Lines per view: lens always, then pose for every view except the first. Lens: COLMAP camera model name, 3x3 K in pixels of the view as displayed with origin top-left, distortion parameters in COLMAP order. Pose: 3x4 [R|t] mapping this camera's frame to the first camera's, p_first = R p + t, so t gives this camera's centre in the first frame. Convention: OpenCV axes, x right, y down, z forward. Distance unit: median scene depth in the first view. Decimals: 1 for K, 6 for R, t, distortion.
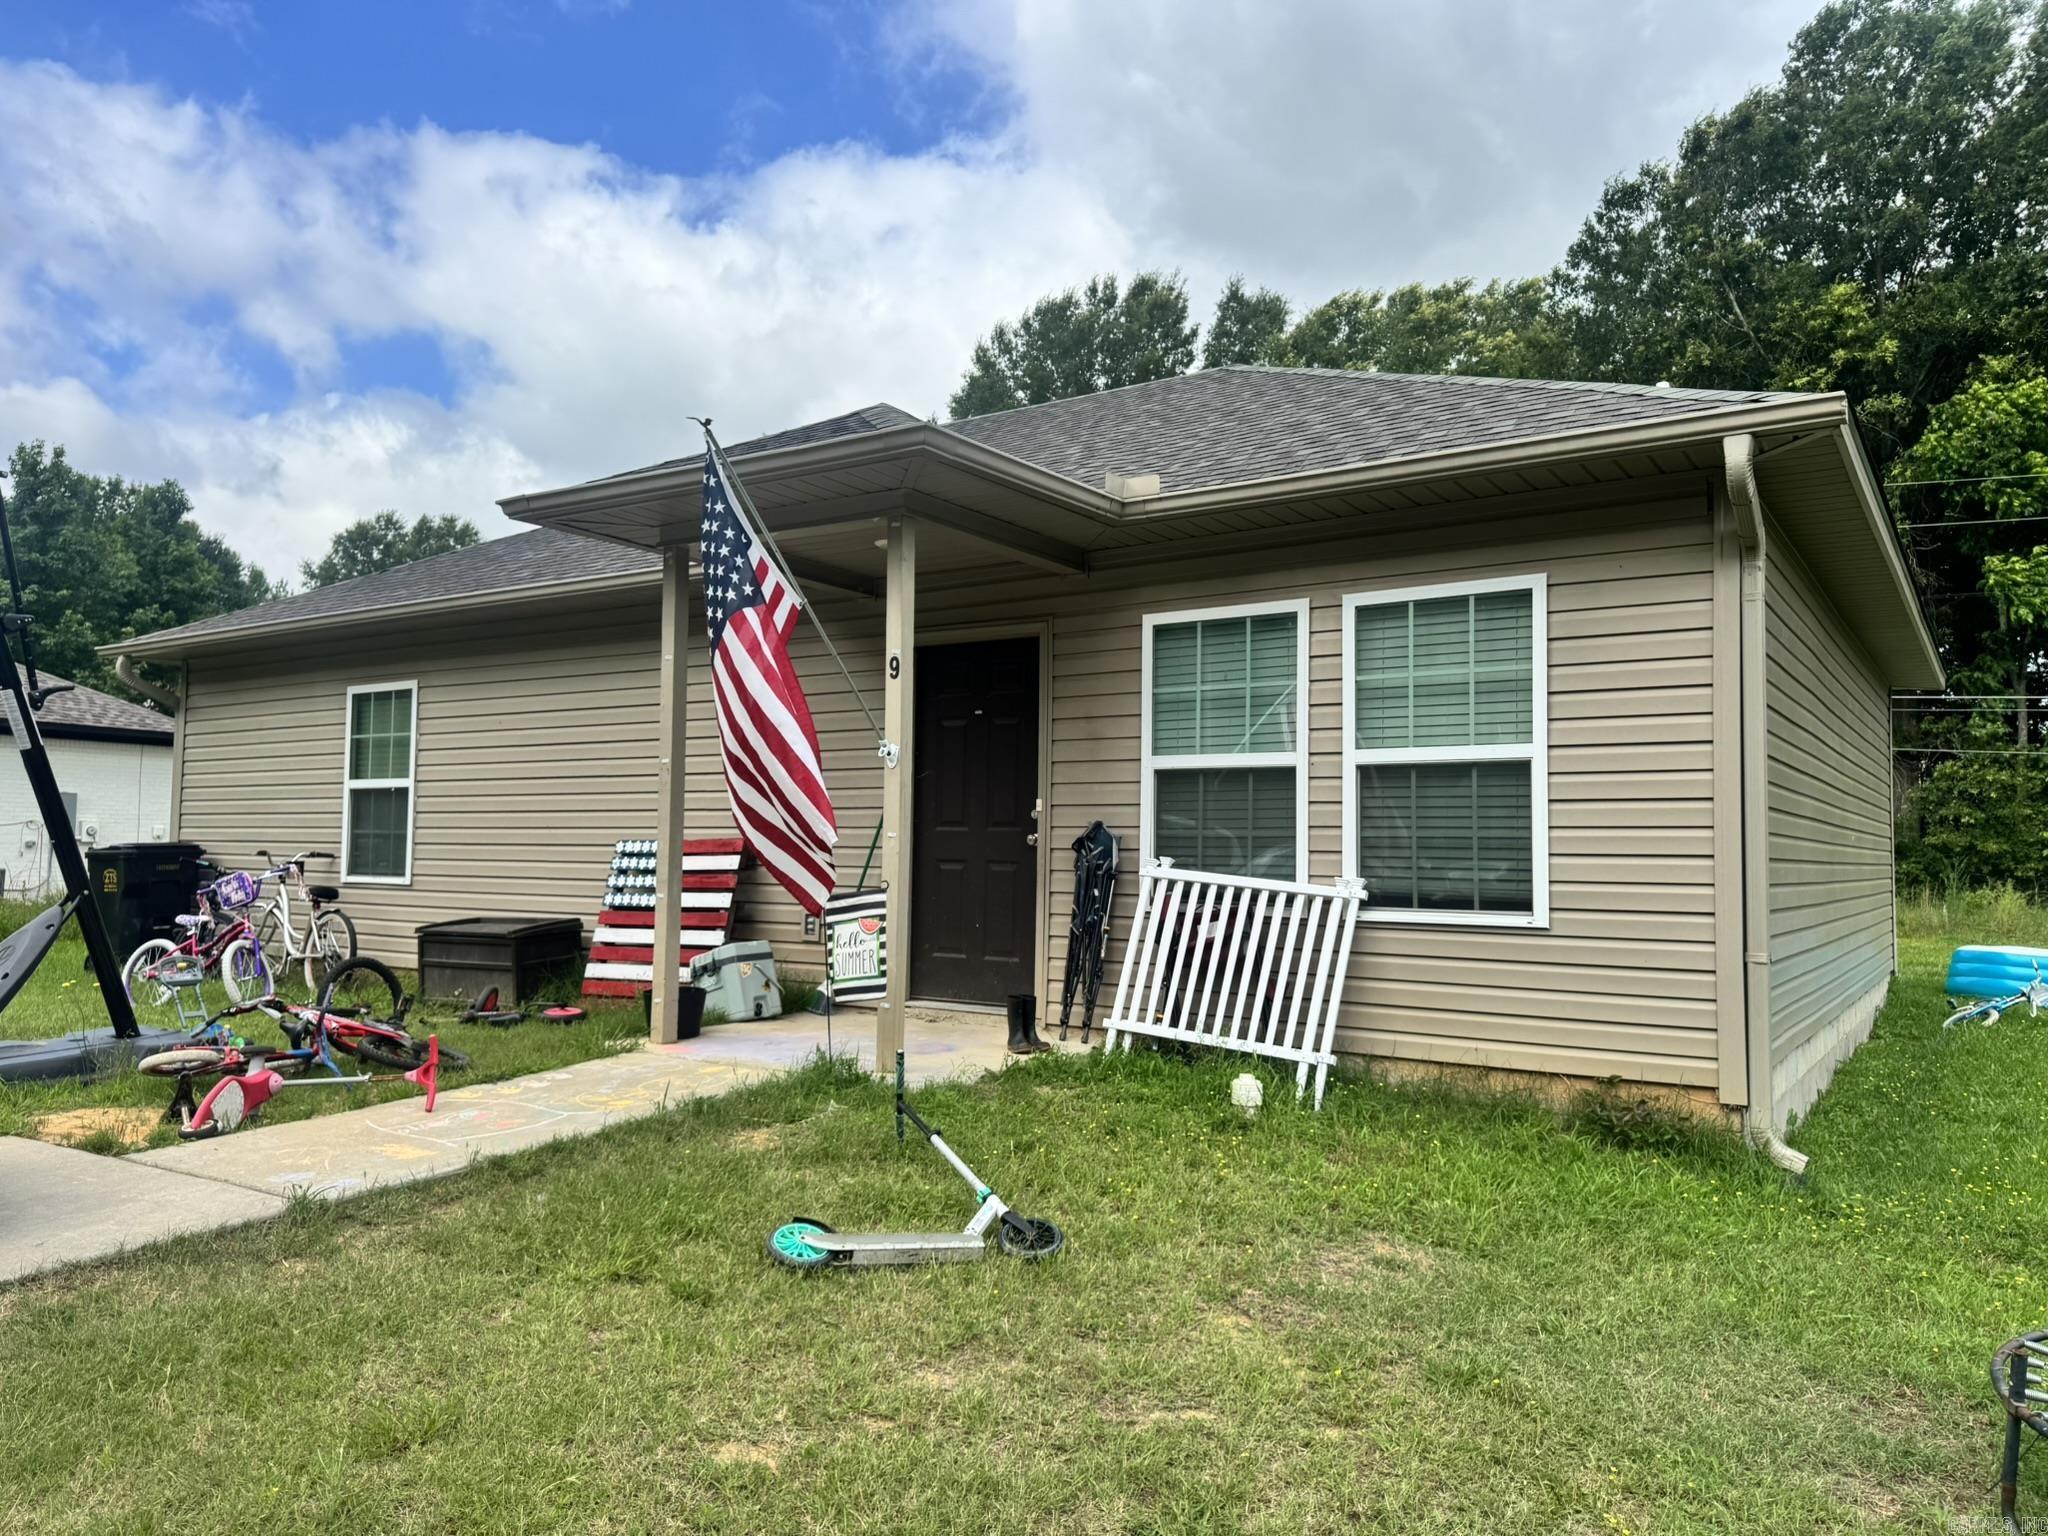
lens RADIAL K [[1402.4, 0, 958.5], [0, 1402.4, 773.2], [0, 0, 1]] dist [0.147263, -0.257240]
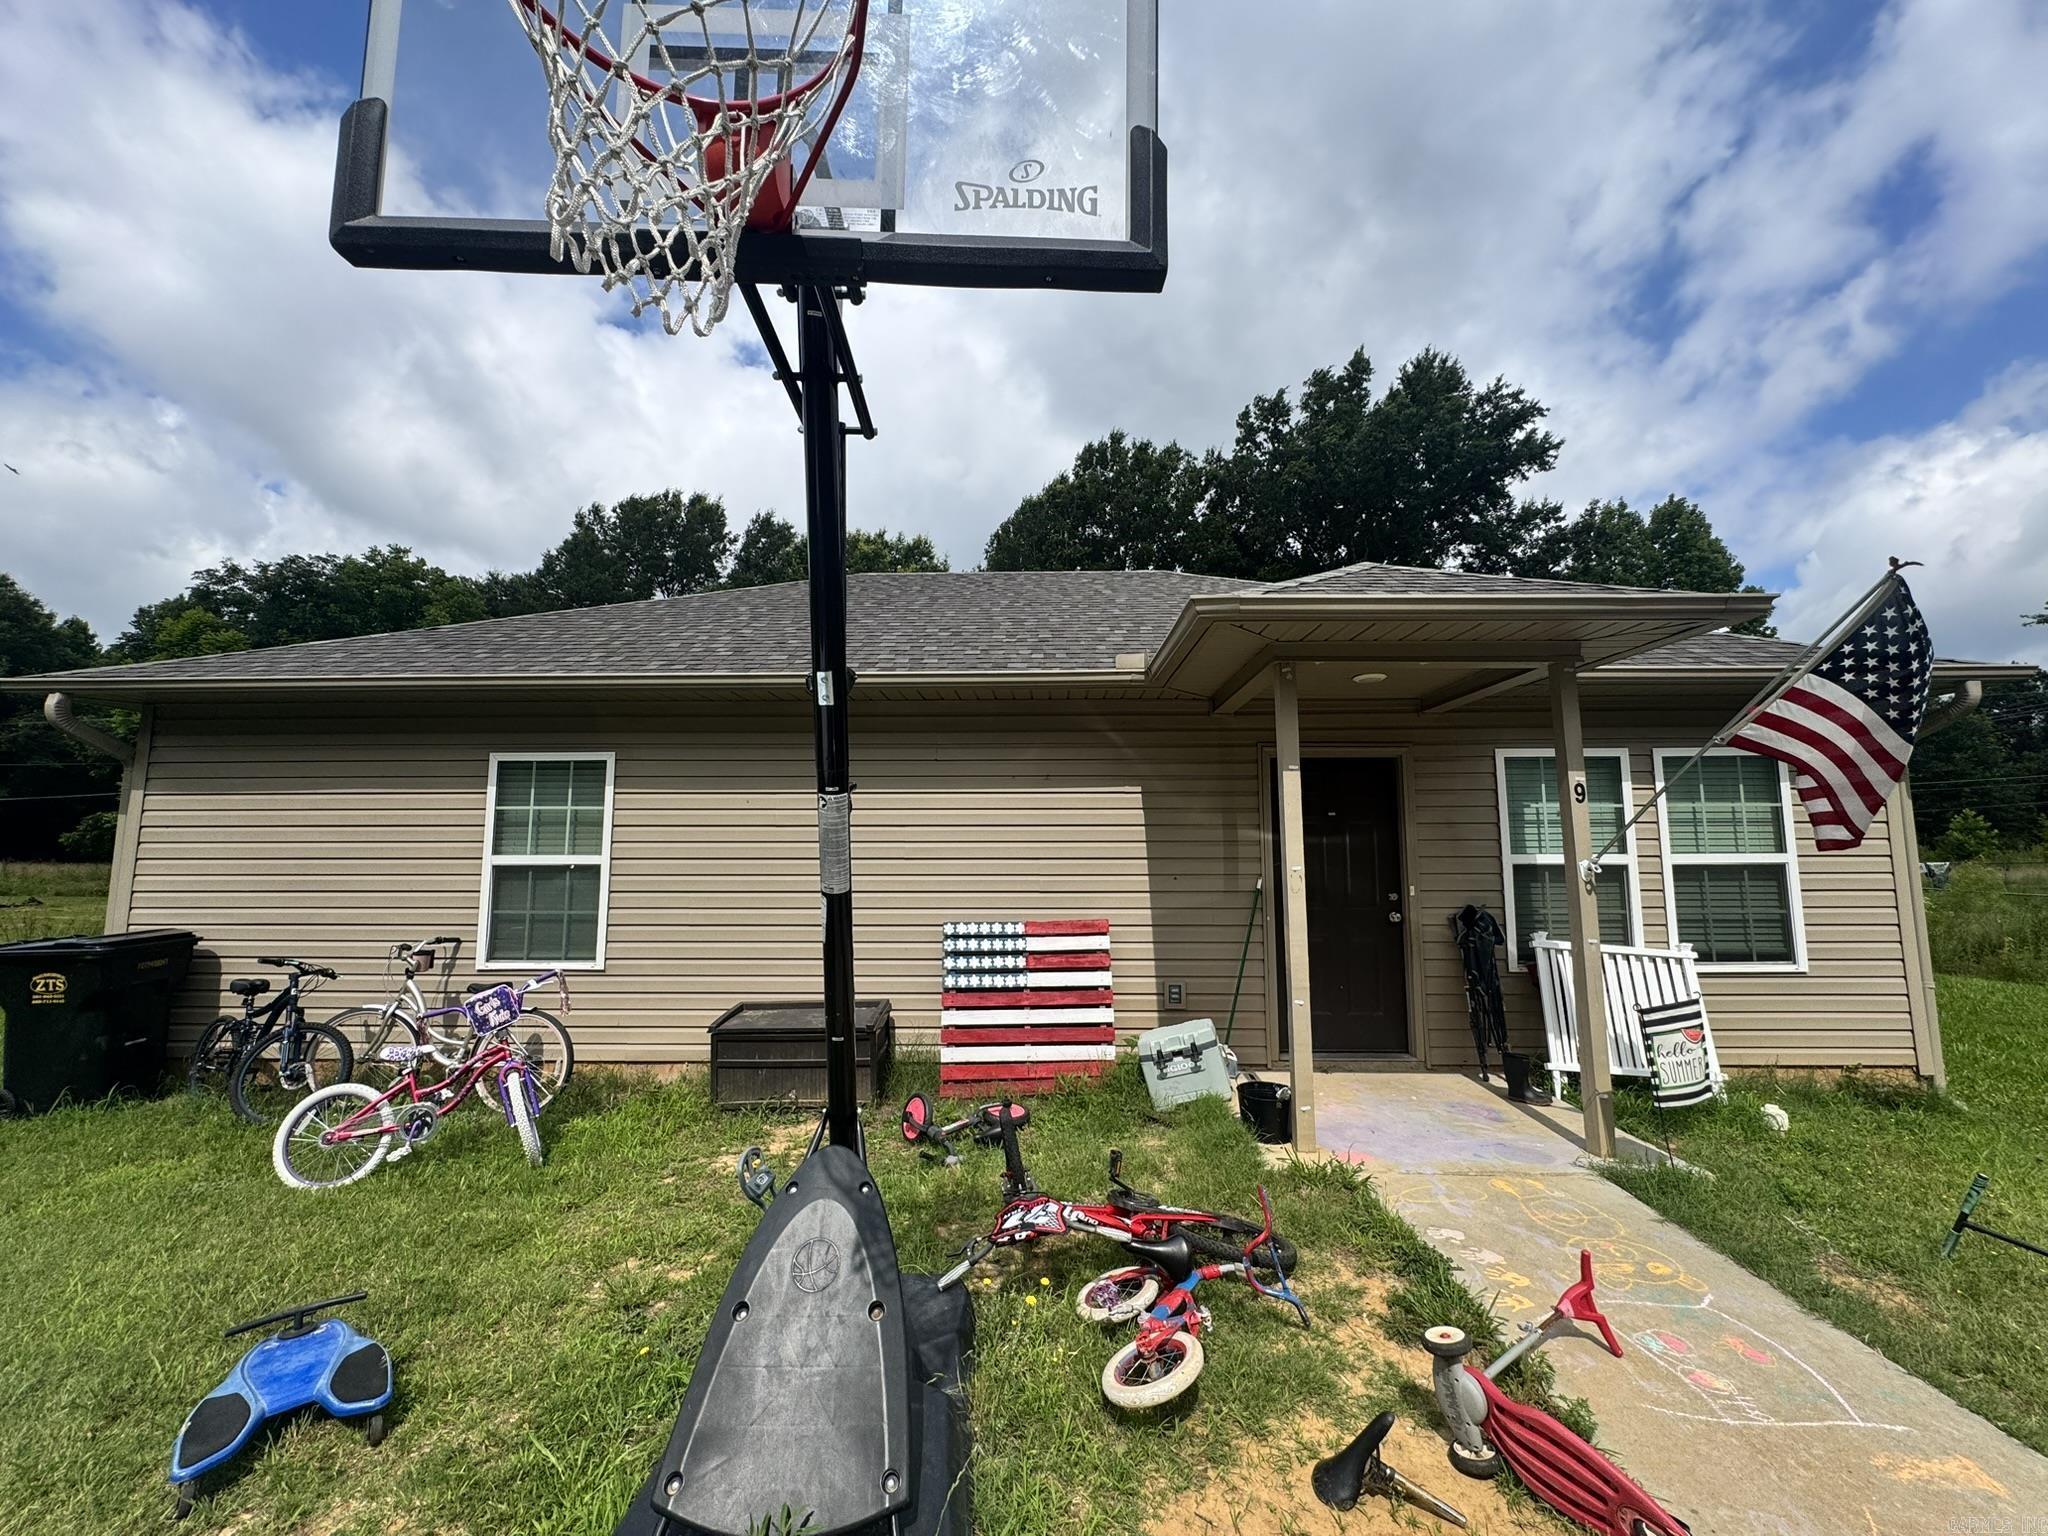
lens RADIAL K [[823.9, 0, 1017.1], [0, 823.9, 773.1], [0, 0, 1]] dist [0.000124, 0.000288]
pose [[0.835967, 0.038169, 0.547450, -0.541976], [-0.015959, 0.998847, -0.045272, -0.036555], [-0.548547, 0.029110, 0.835613, 0.466857]]
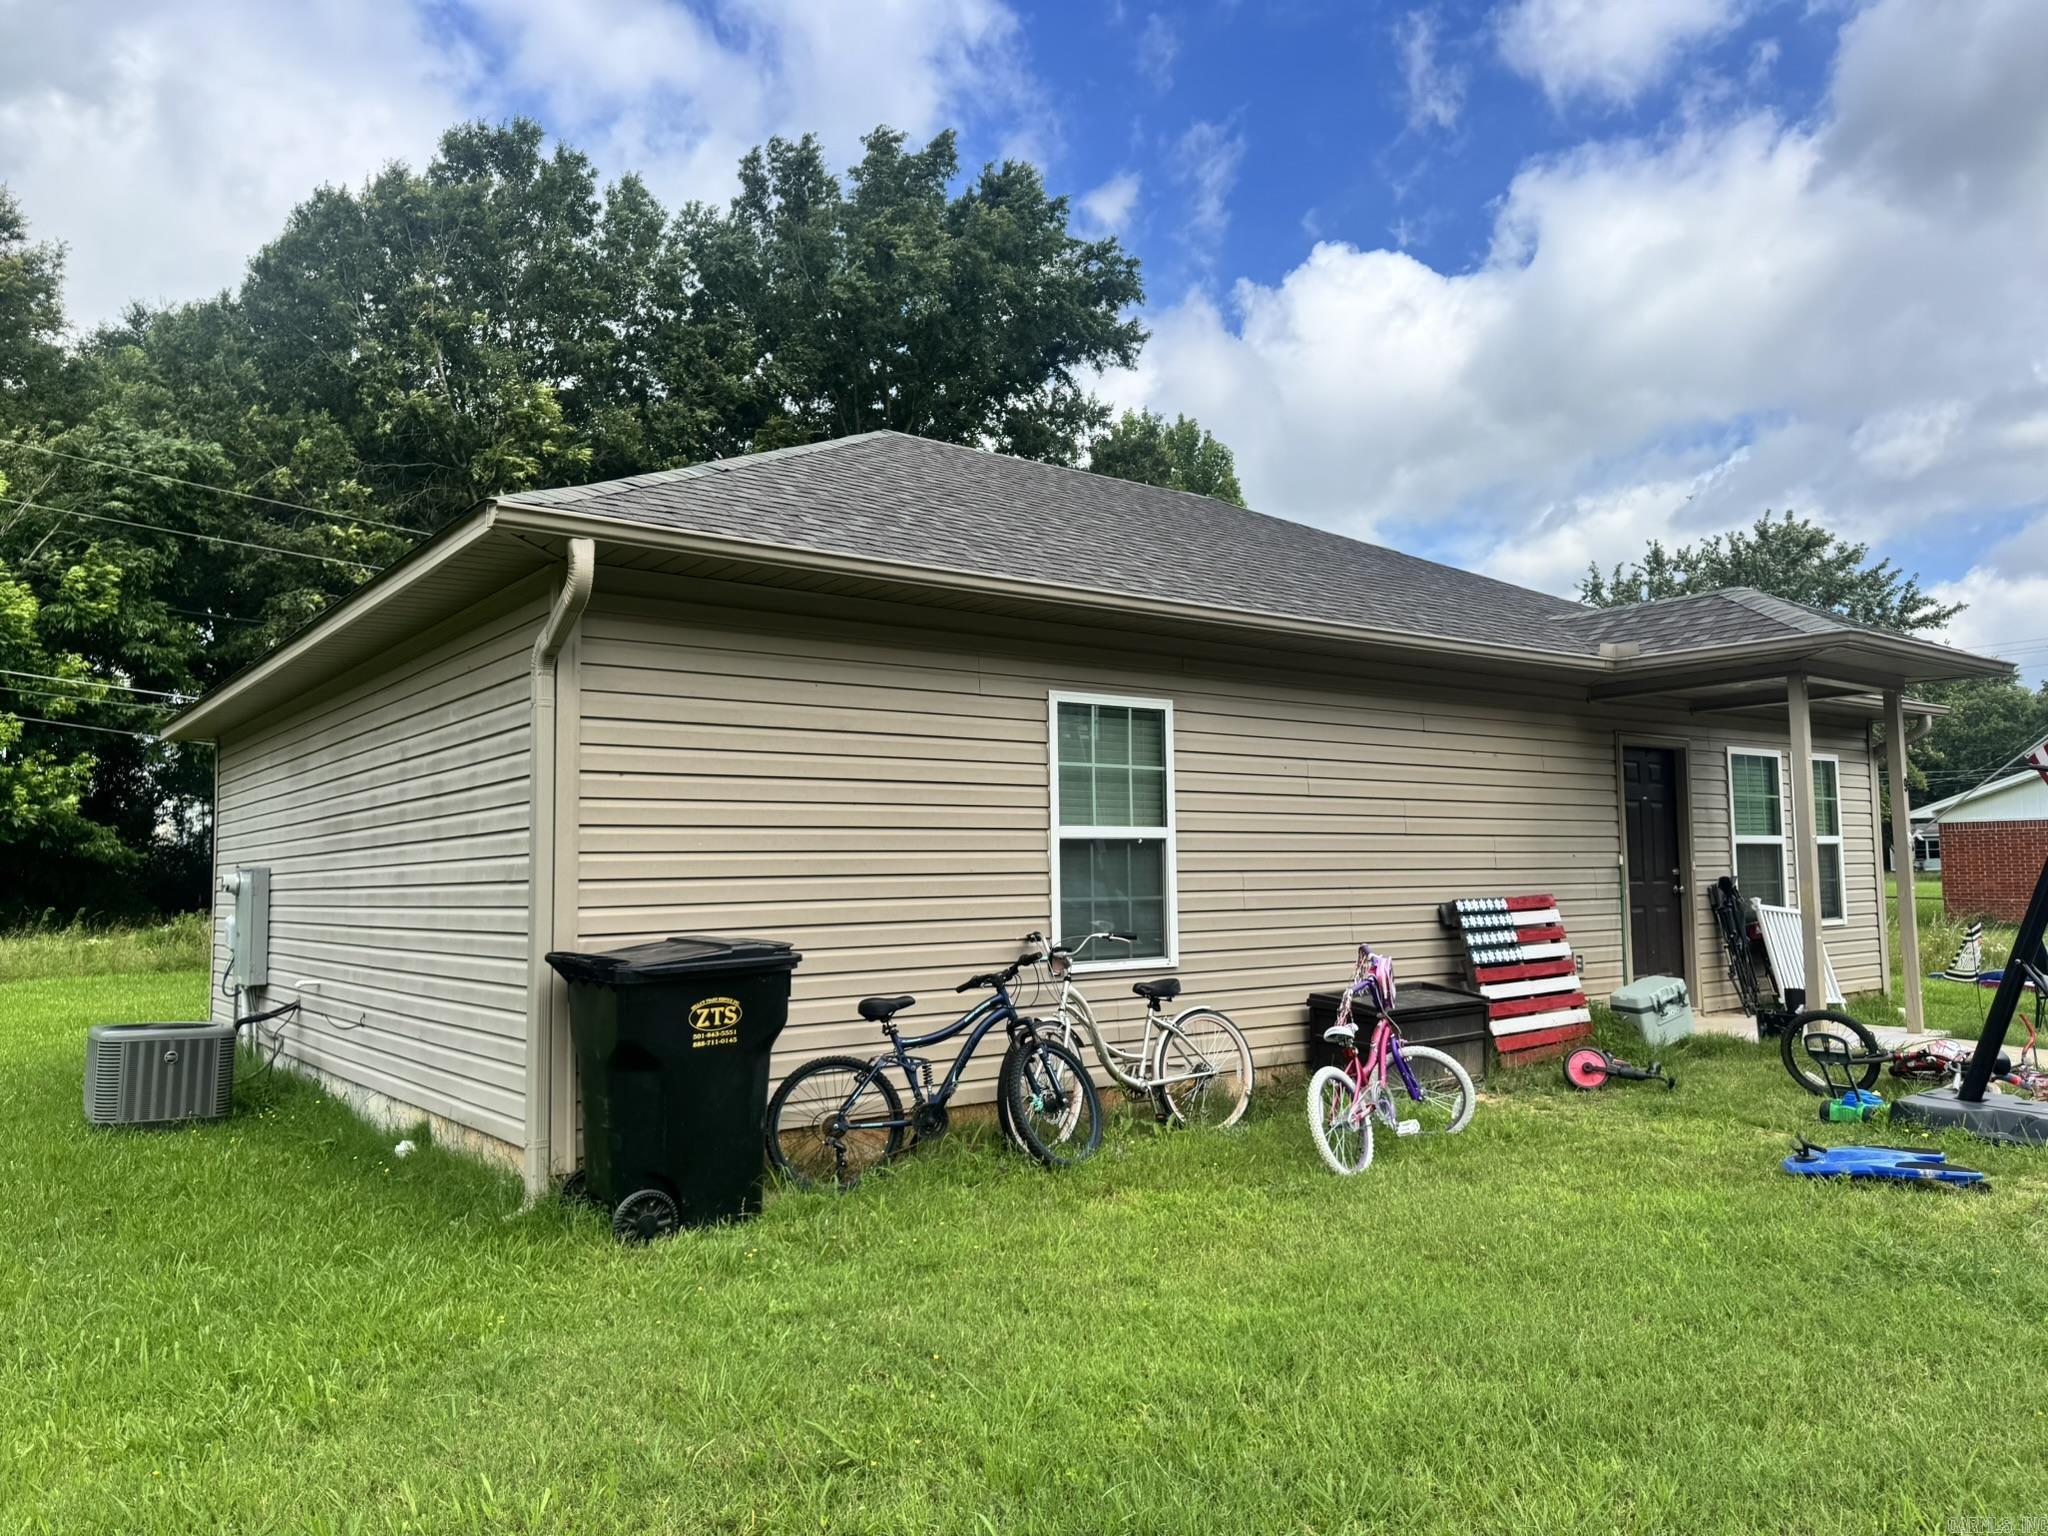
lens RADIAL K [[1402.4, 0, 958.5], [0, 1402.4, 773.2], [0, 0, 1]] dist [0.147263, -0.257240]
pose [[0.329669, 0.041499, 0.943184, -1.352406], [-0.042614, 0.998669, -0.029046, 0.001511], [-0.943134, -0.030618, 0.330999, 1.017667]]
